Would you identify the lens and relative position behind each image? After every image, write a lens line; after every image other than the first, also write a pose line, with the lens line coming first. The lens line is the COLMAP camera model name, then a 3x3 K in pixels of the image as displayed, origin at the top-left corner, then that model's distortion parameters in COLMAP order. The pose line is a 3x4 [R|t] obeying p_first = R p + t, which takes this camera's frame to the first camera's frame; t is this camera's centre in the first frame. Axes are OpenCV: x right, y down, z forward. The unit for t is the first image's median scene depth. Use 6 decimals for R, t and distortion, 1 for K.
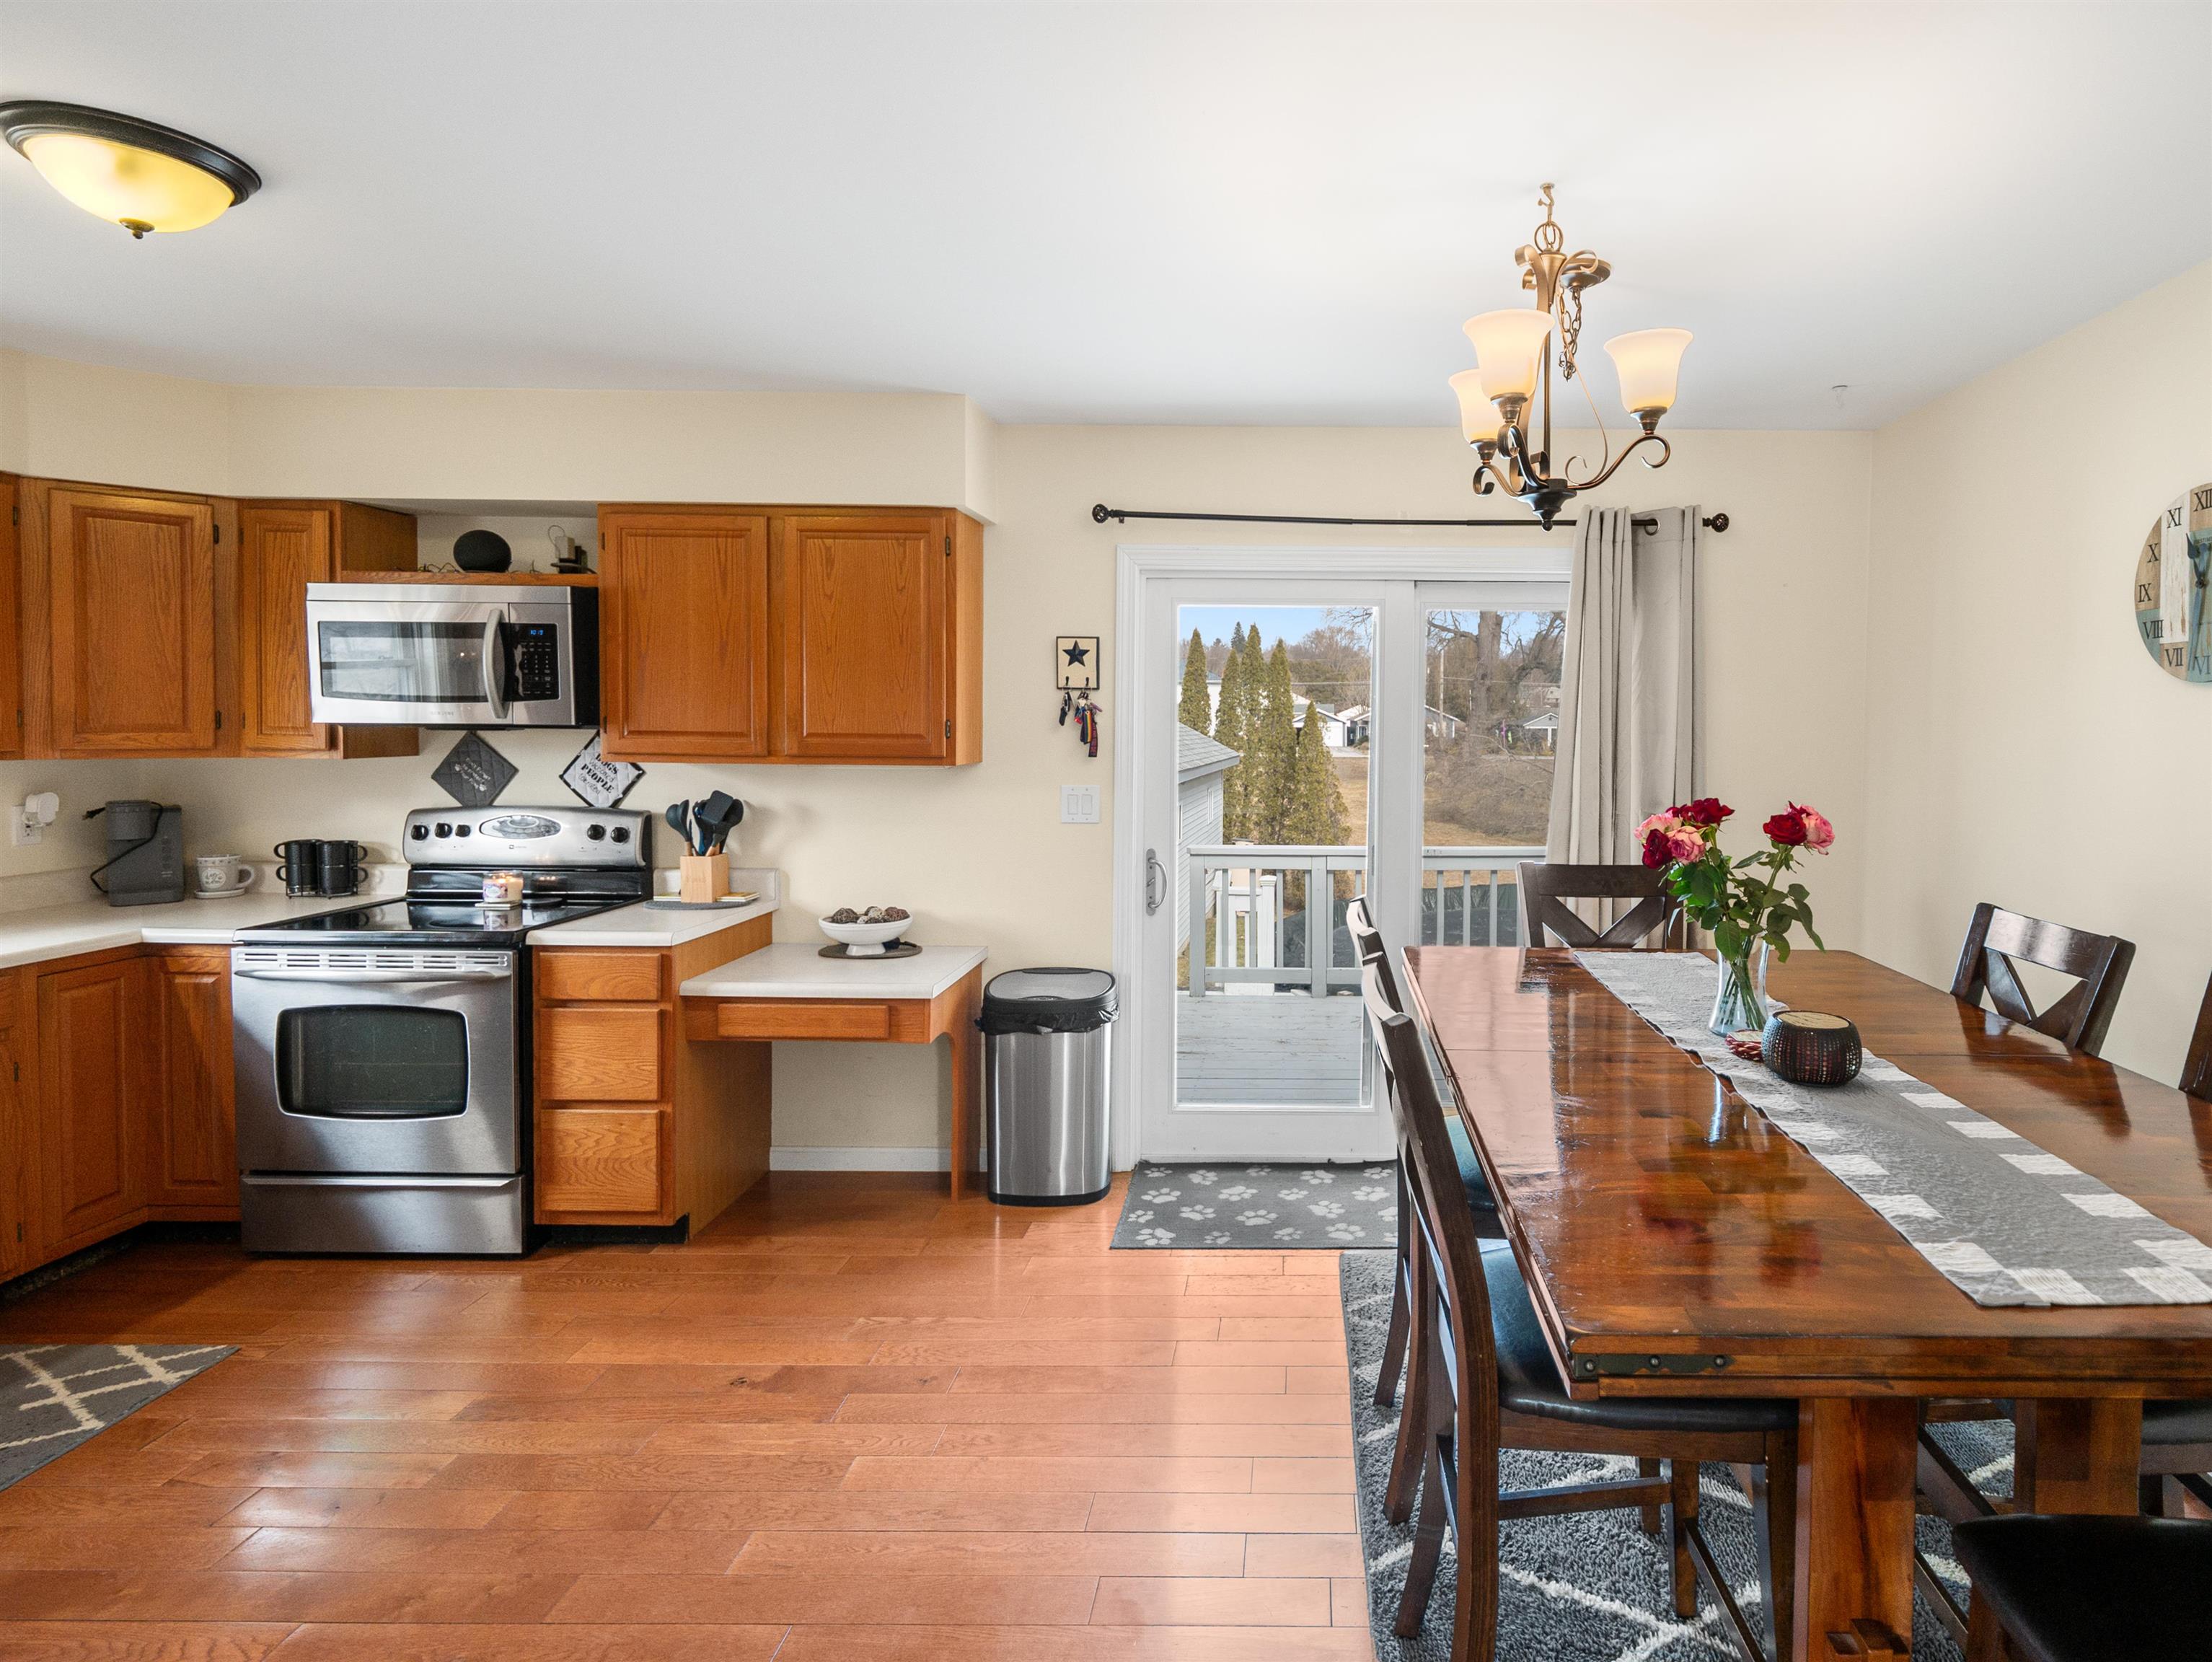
lens RADIAL K [[1188.0, 0, 1109.2], [0, 1188.0, 774.8], [0, 0, 1]] dist [0.026893, 0.000861]
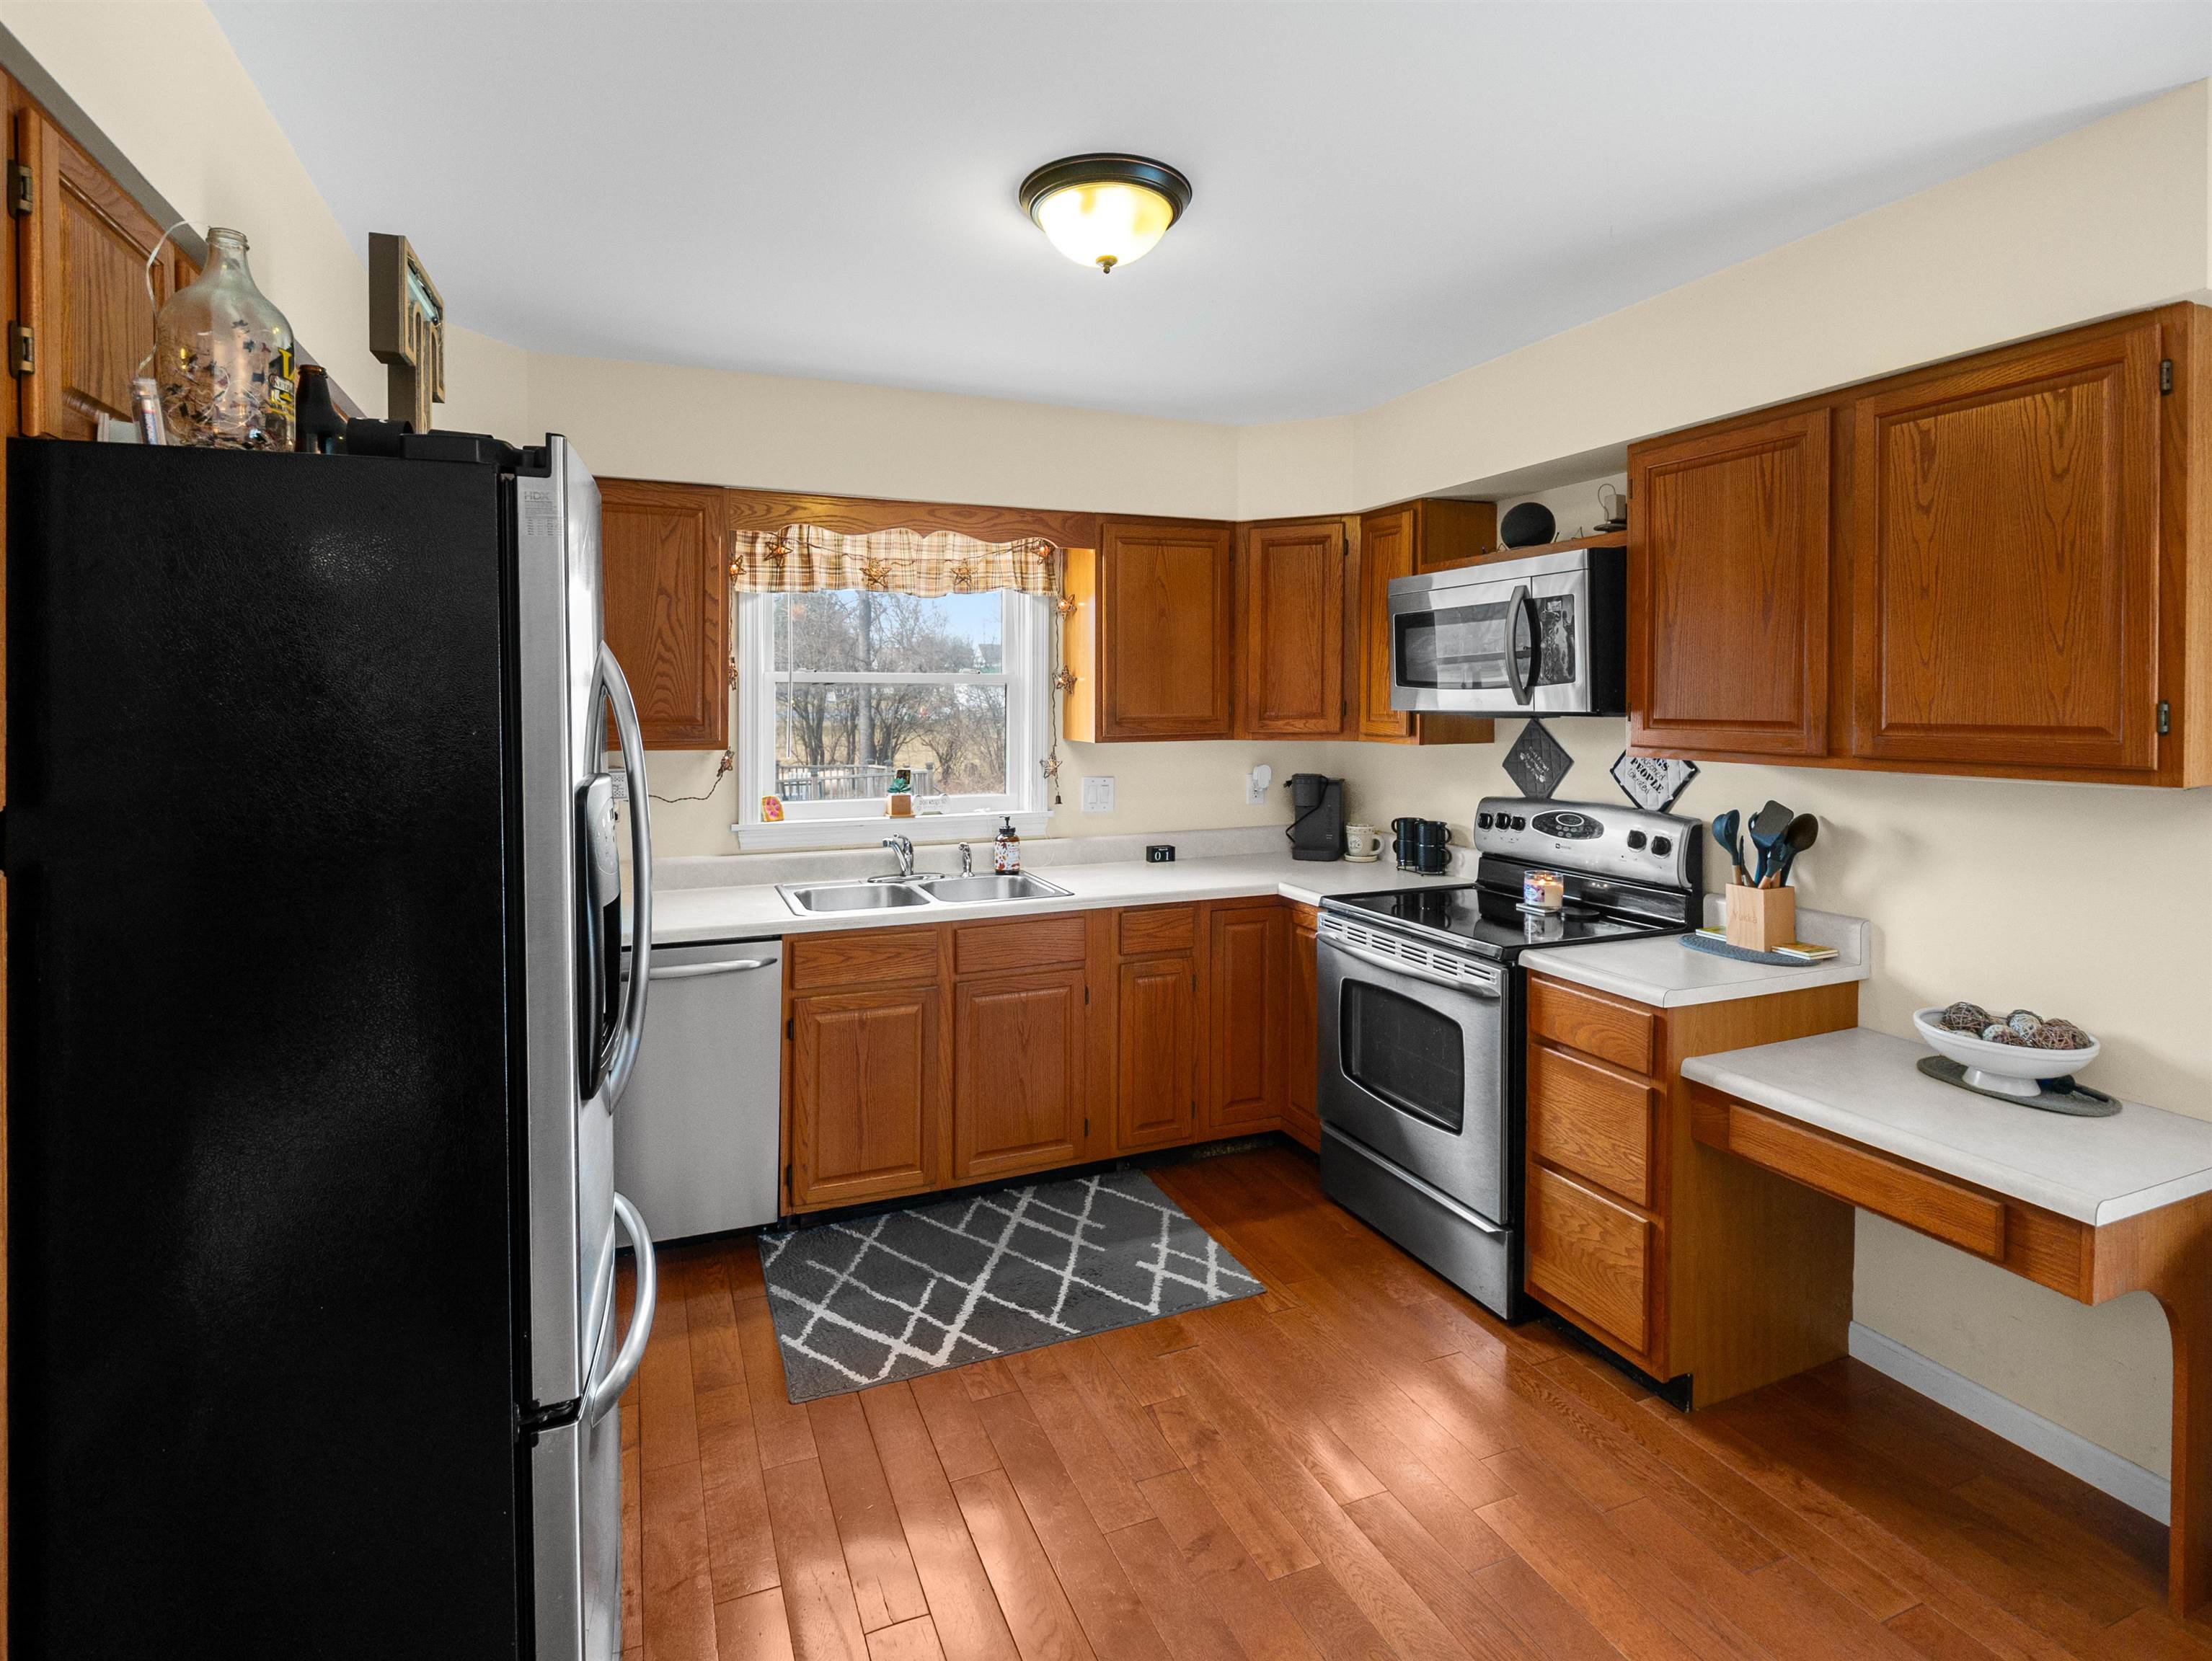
lens RADIAL K [[1085.7, 0, 1106.3], [0, 1085.7, 717.2], [0, 0, 1]] dist [0.021774, -0.018259]
pose [[0.526508, 0.002958, -0.850165, 0.025286], [-0.033586, 0.999286, -0.017323, -0.012474], [0.849507, 0.037674, 0.526231, 0.287251]]
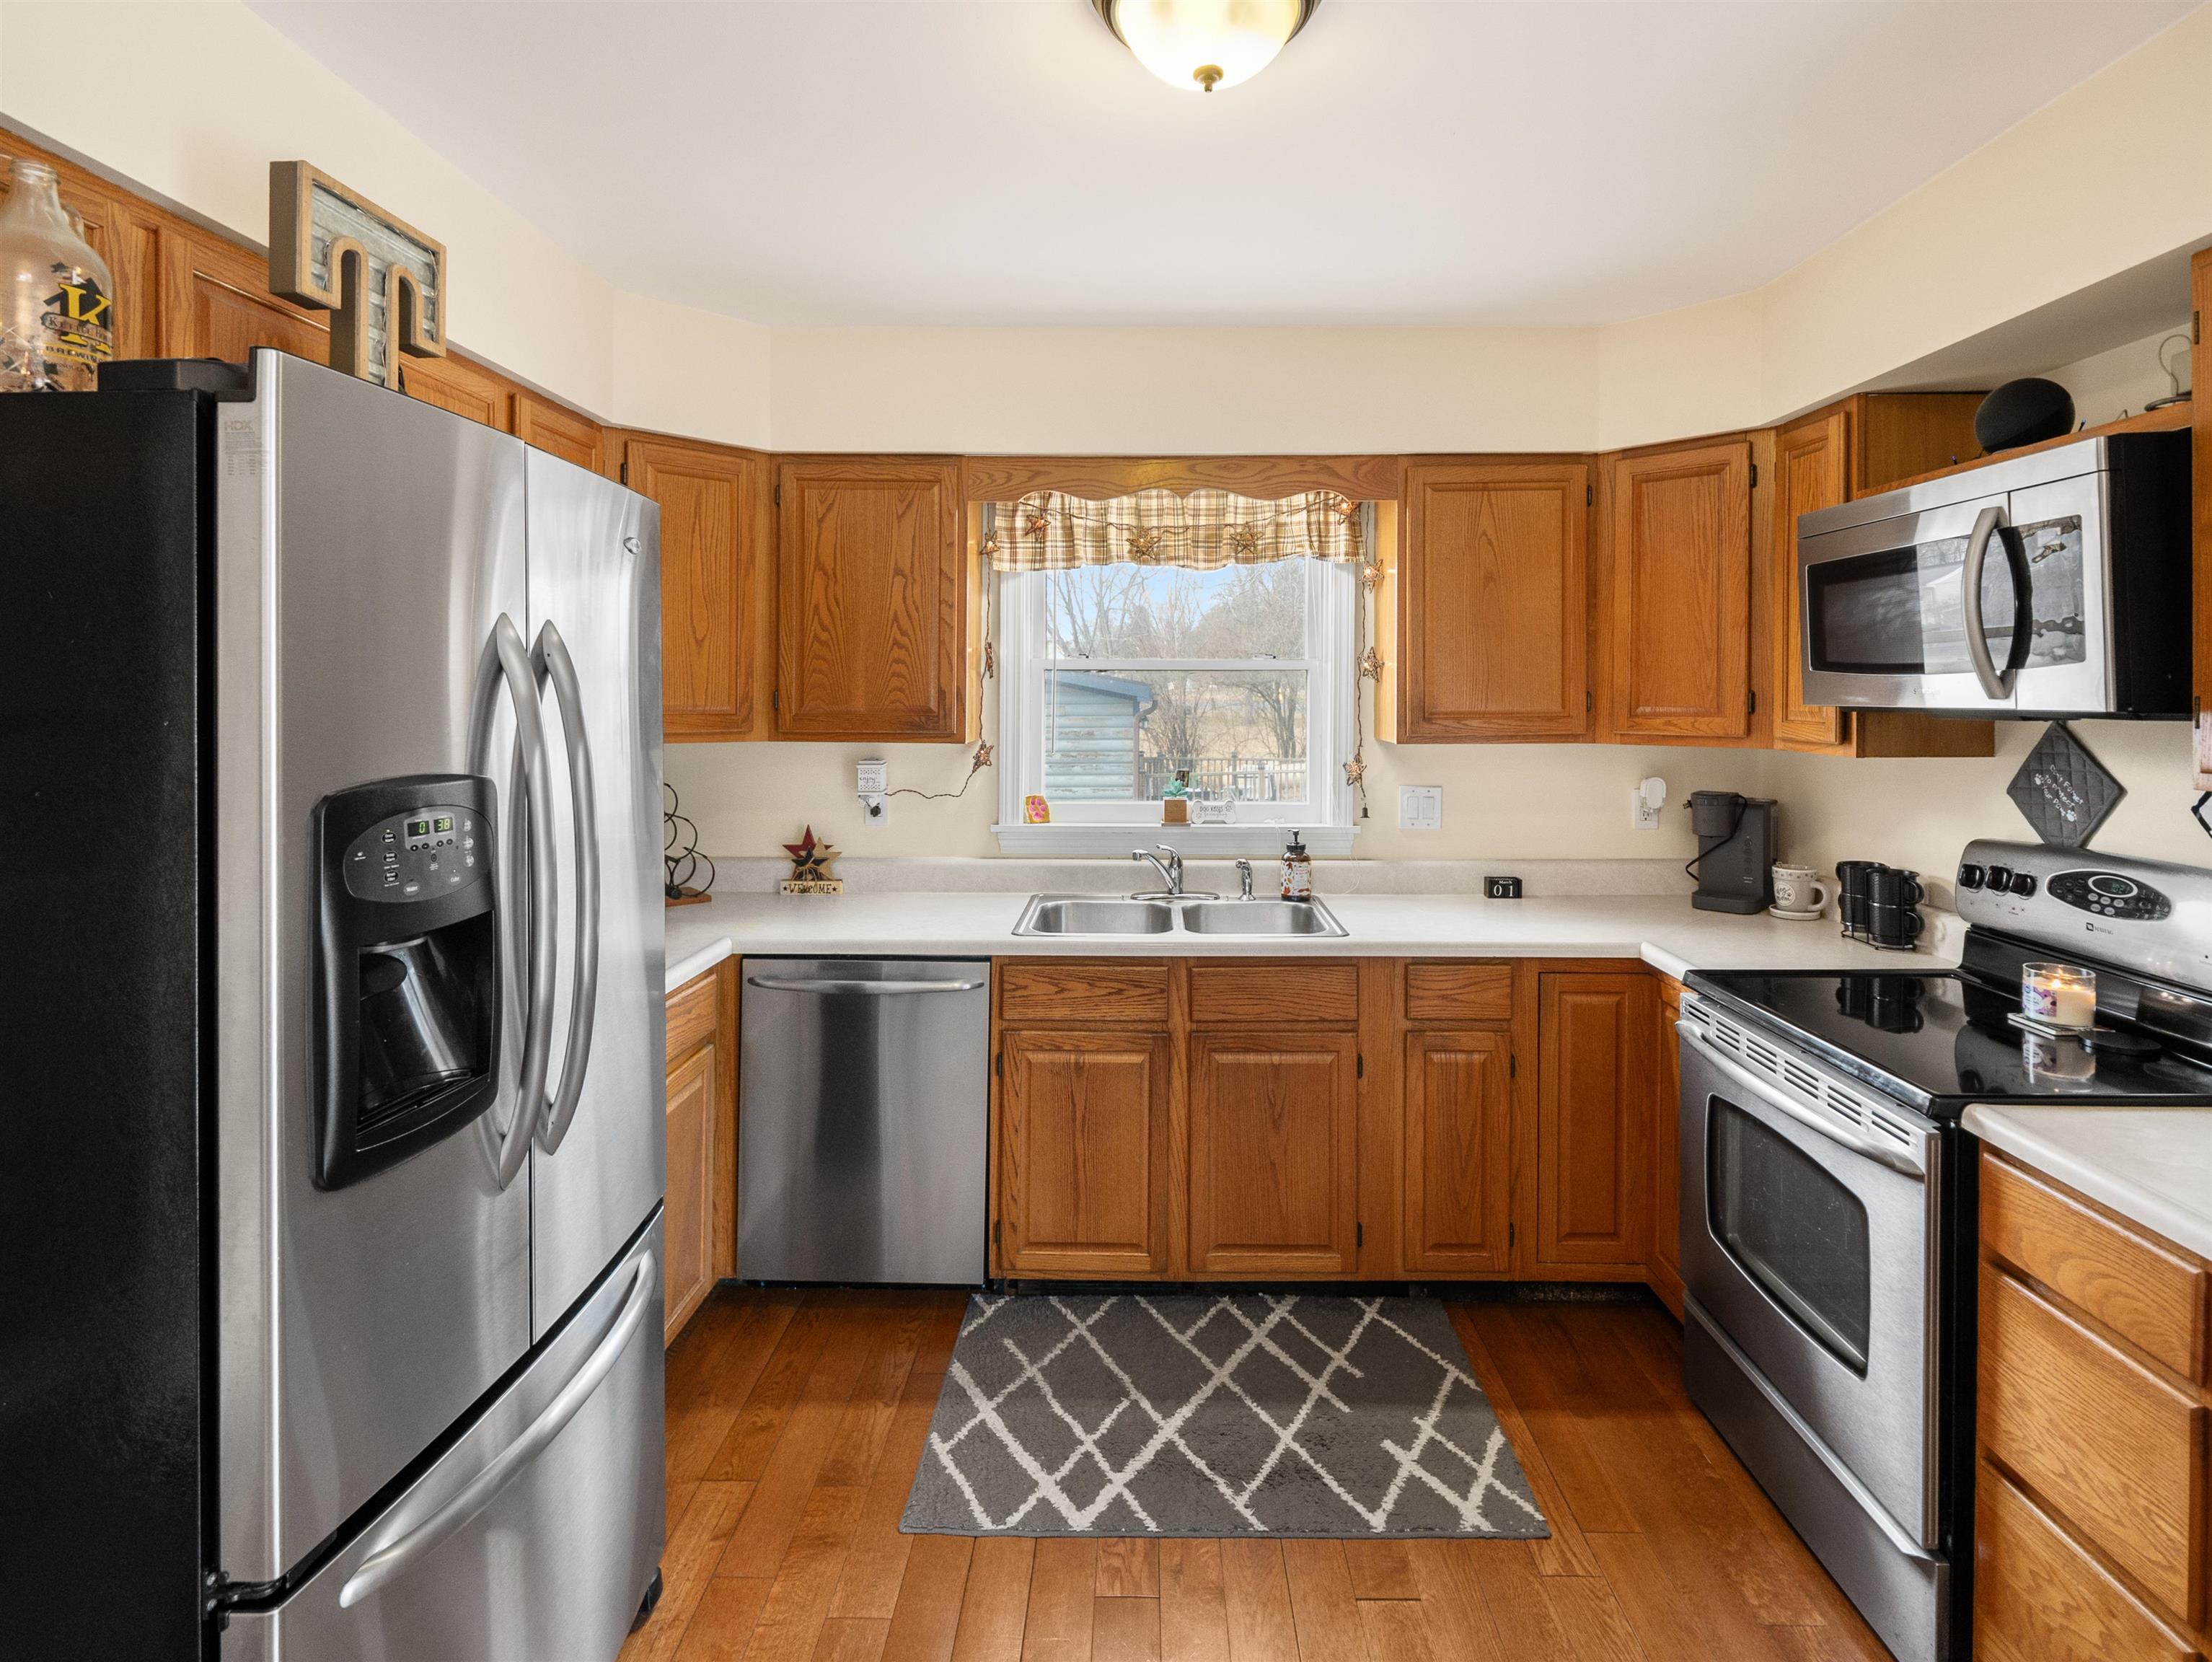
lens RADIAL K [[1155.9, 0, 1099.8], [0, 1155.9, 690.8], [0, 0, 1]] dist [0.015275, -0.013198]
pose [[0.164438, -0.009586, -0.986341, -0.039474], [-0.046513, 0.998765, -0.017461, -0.020806], [0.985290, 0.048749, 0.163789, 0.477736]]
